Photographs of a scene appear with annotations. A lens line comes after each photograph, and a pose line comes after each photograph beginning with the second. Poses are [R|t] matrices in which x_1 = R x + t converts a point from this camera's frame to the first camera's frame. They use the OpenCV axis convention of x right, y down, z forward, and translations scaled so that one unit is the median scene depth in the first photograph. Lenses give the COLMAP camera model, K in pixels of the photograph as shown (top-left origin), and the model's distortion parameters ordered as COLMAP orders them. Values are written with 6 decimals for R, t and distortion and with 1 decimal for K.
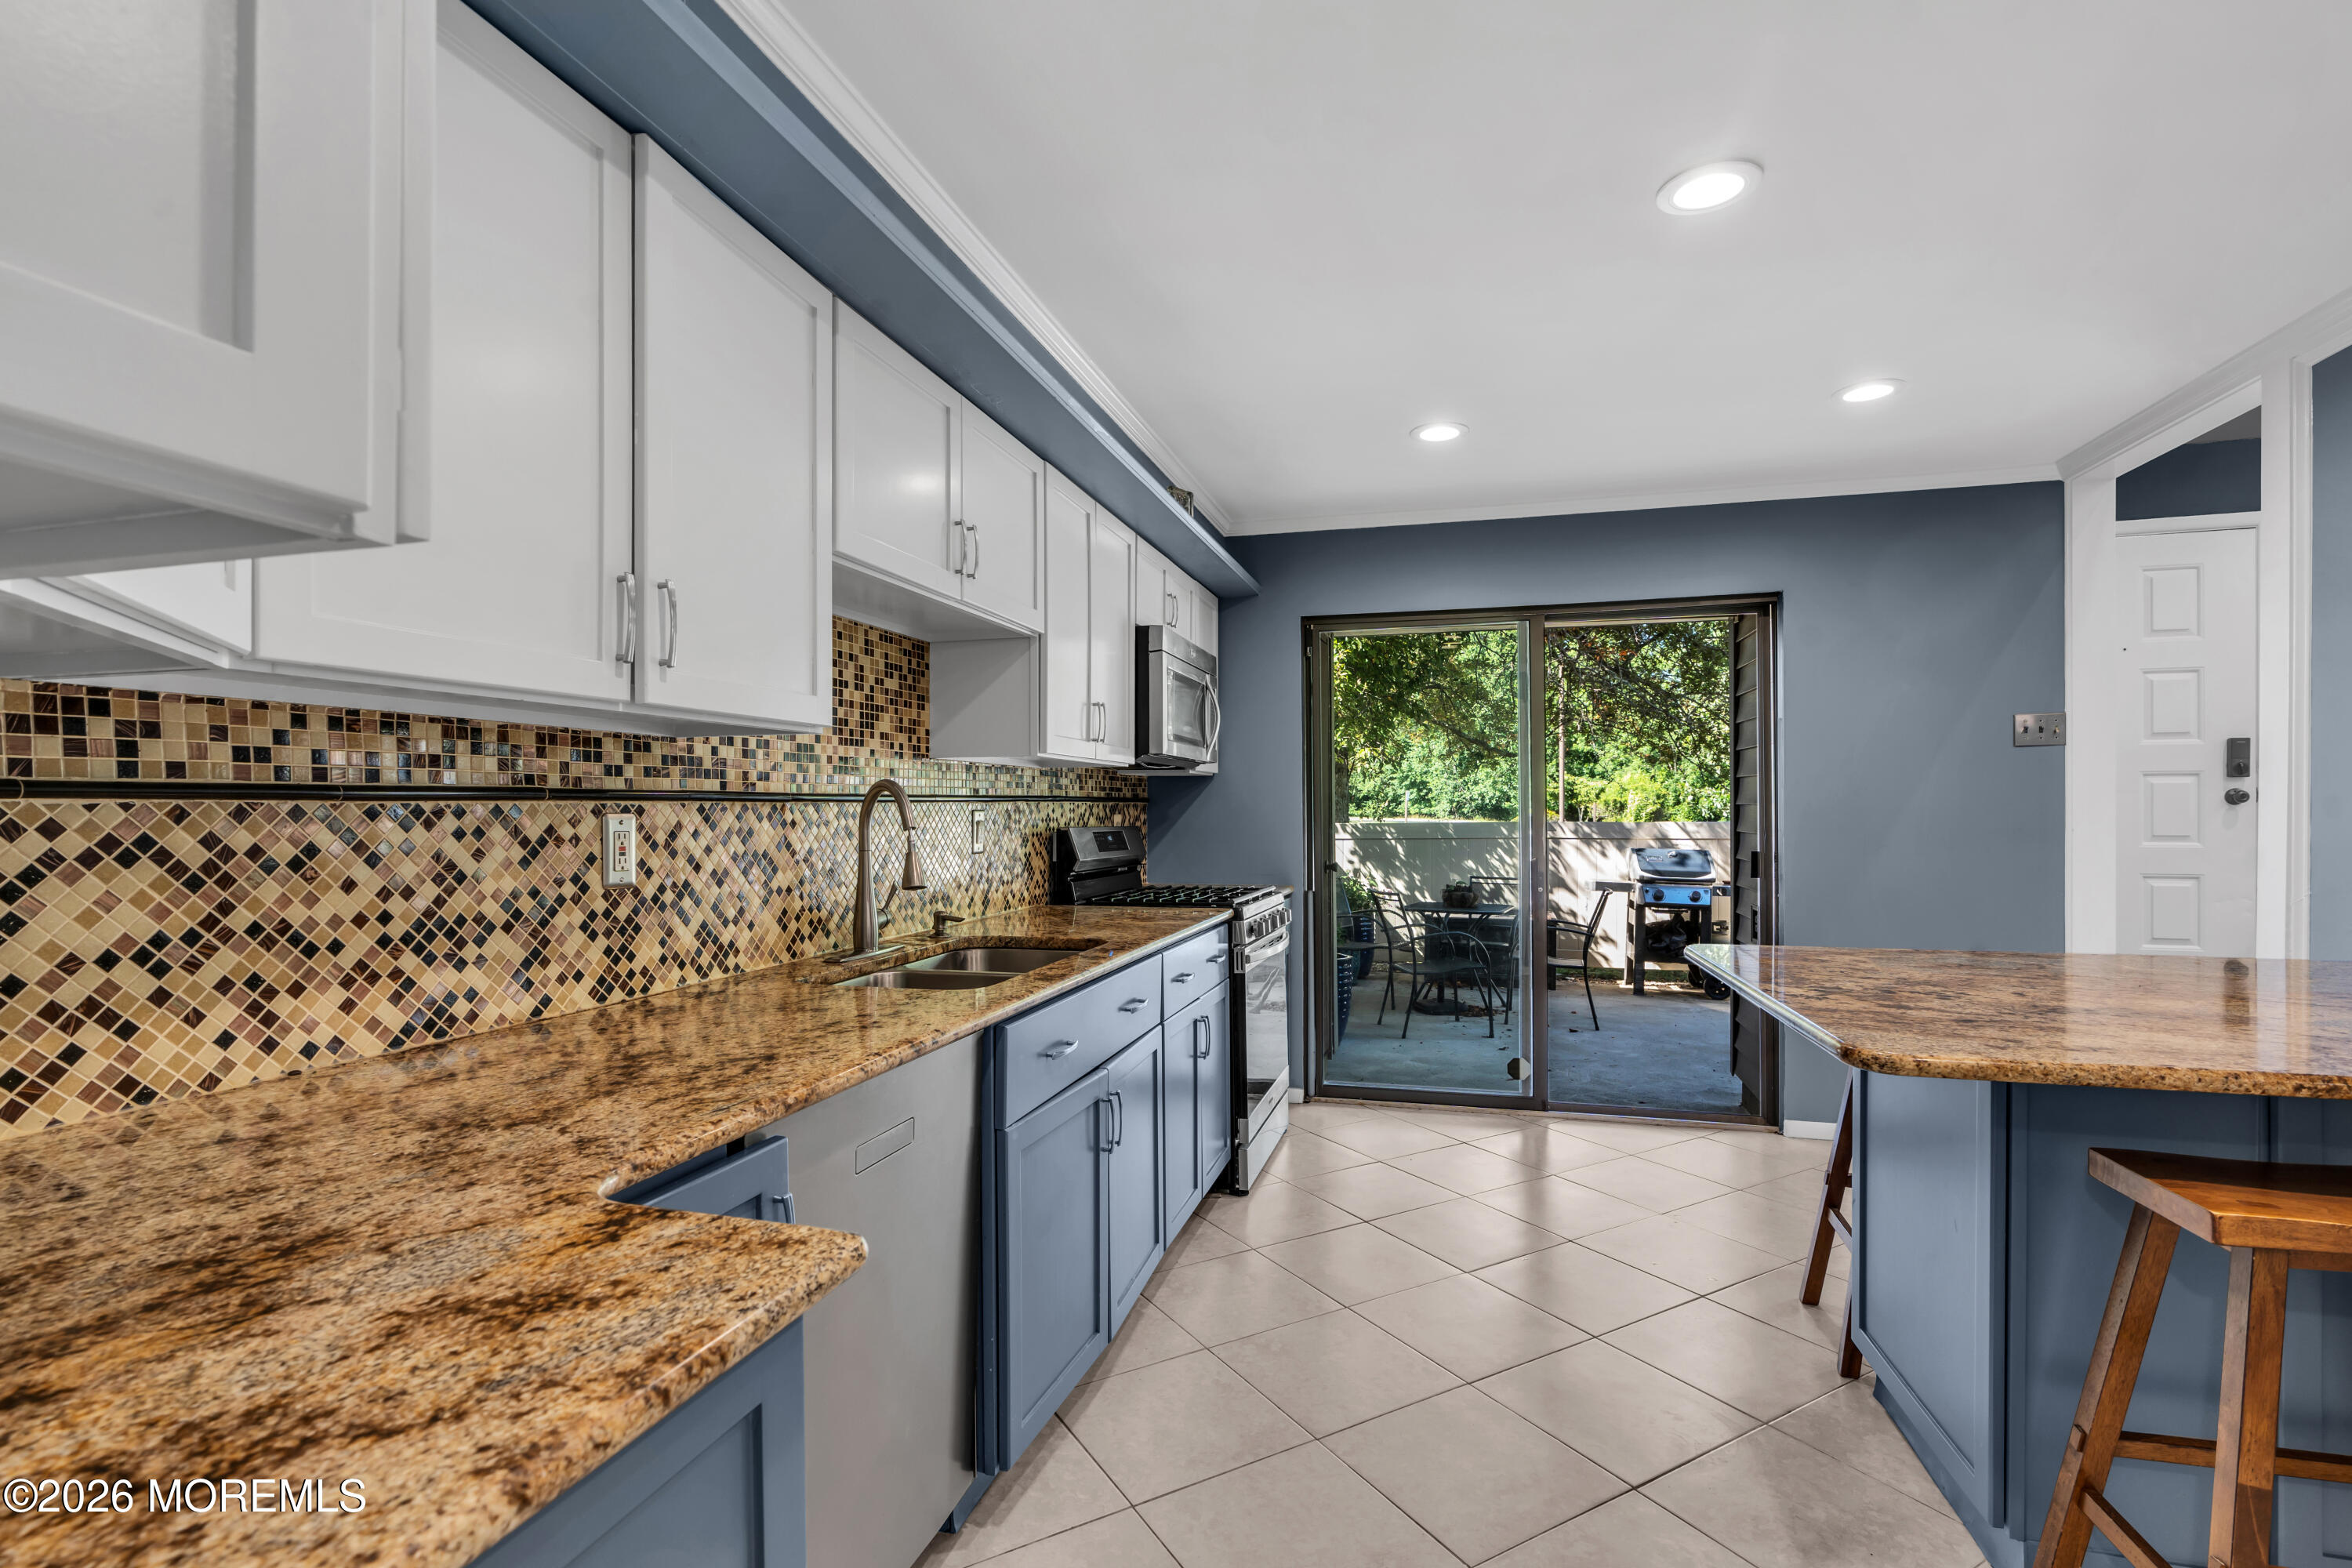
lens RADIAL K [[1076.3, 0, 1167.1], [0, 1076.3, 811.0], [0, 0, 1]] dist [-0.000649, 0.000197]
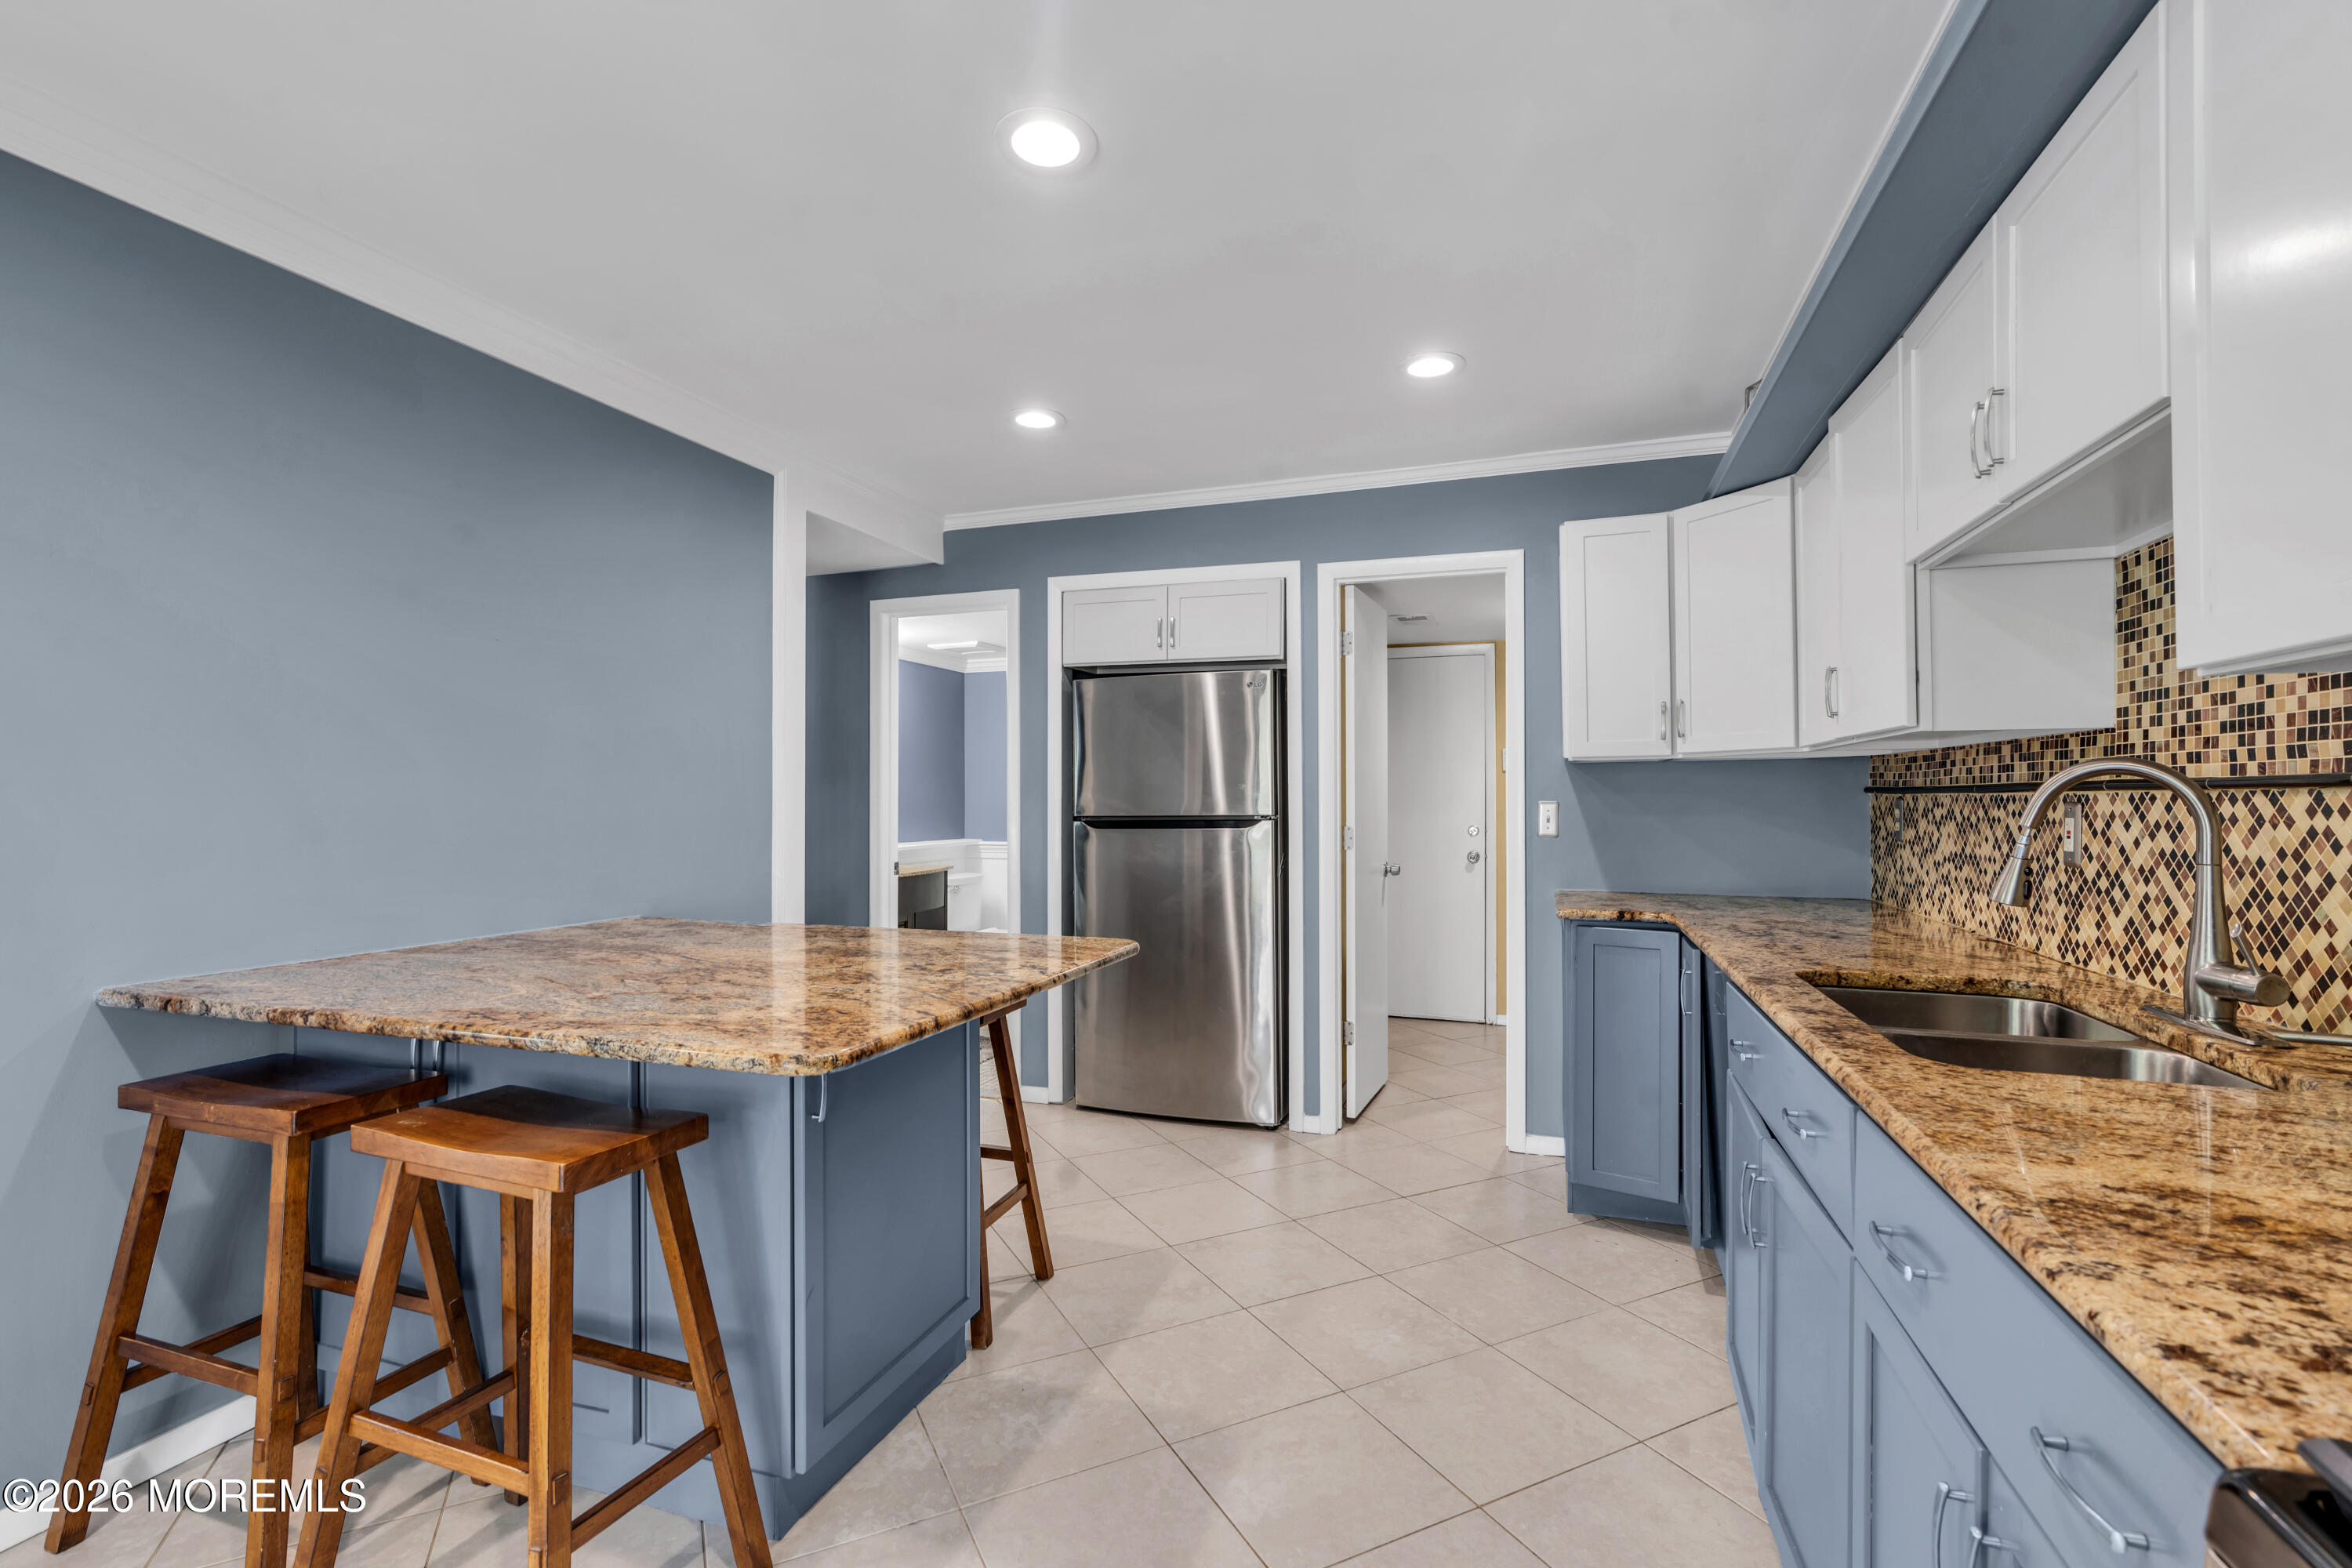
lens RADIAL K [[1046.2, 0, 1176.0], [0, 1046.2, 784.0], [0, 0, 1]] dist [-0.001039, 0.000667]
pose [[-0.998461, 0.003790, 0.055323, 0.430662], [0.003236, 0.999944, -0.010089, -0.009916], [-0.055358, -0.009894, -0.998418, 2.388420]]
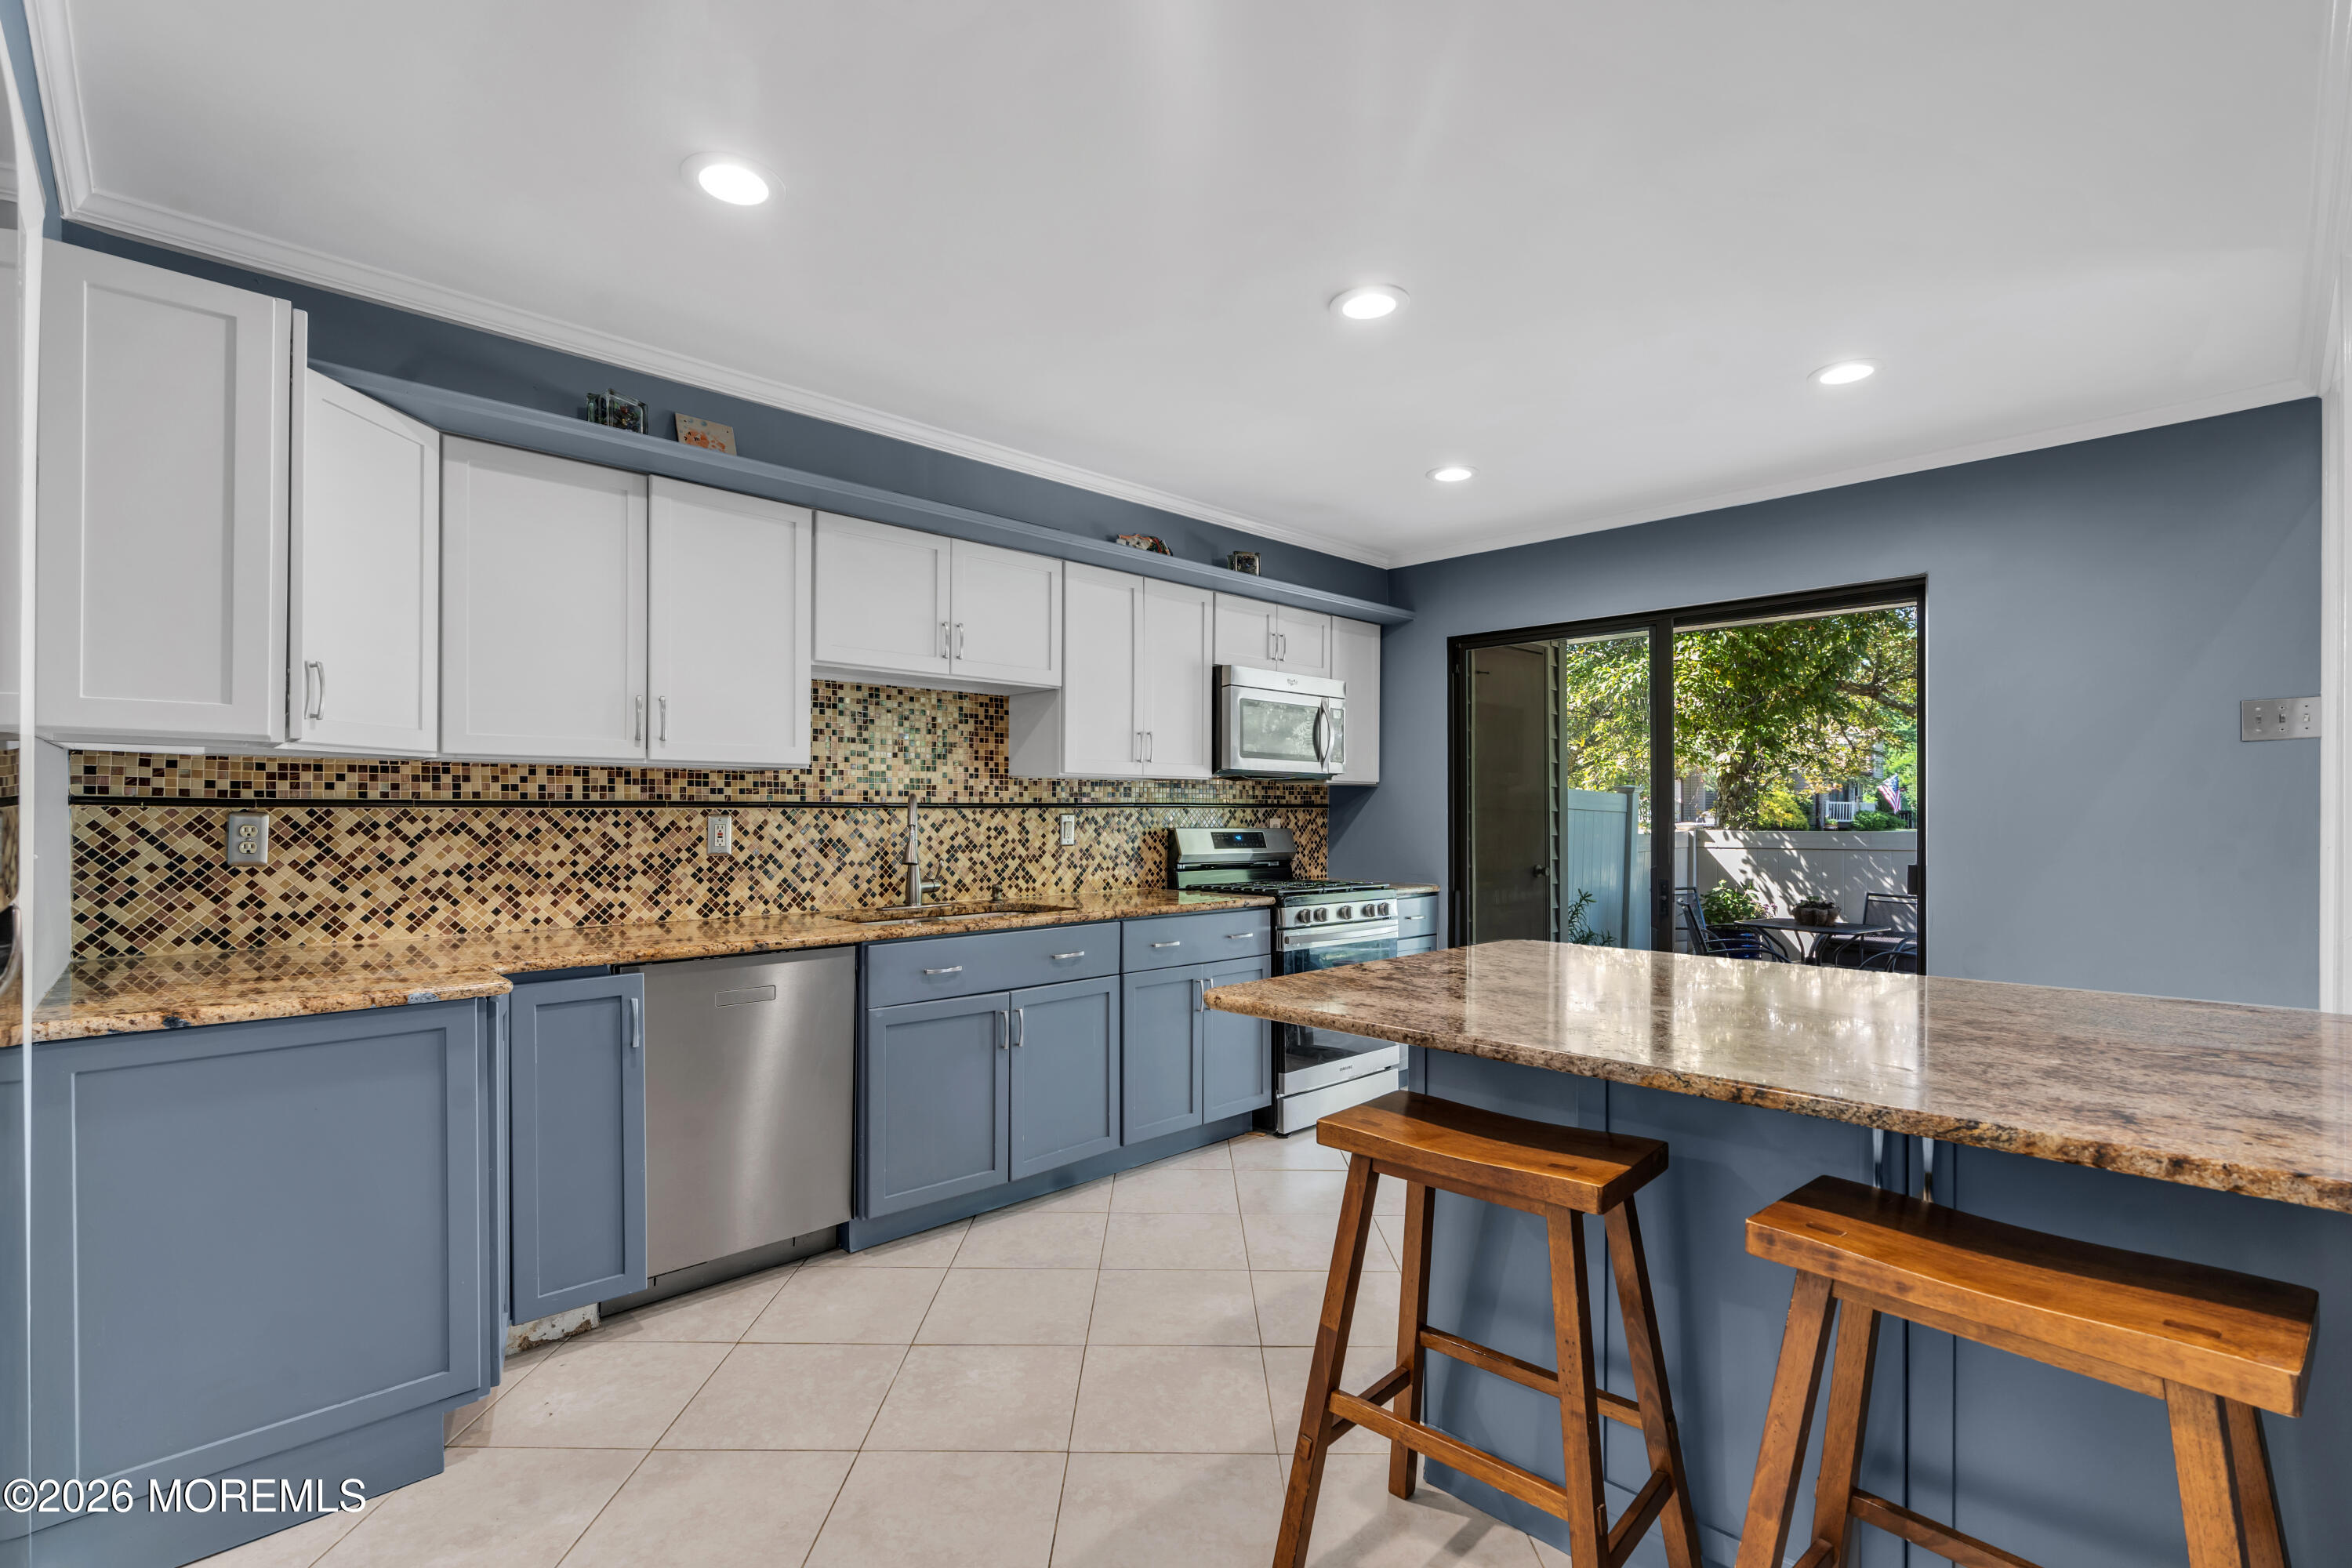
lens RADIAL K [[1064.3, 0, 1165.7], [0, 1064.3, 803.4], [0, 0, 1]] dist [-0.009646, 0.000774]
pose [[0.863149, -0.001087, -0.504947, 1.145024], [-0.004376, 0.999944, -0.009631, -0.002820], [0.504930, 0.010523, 0.863096, -0.182230]]
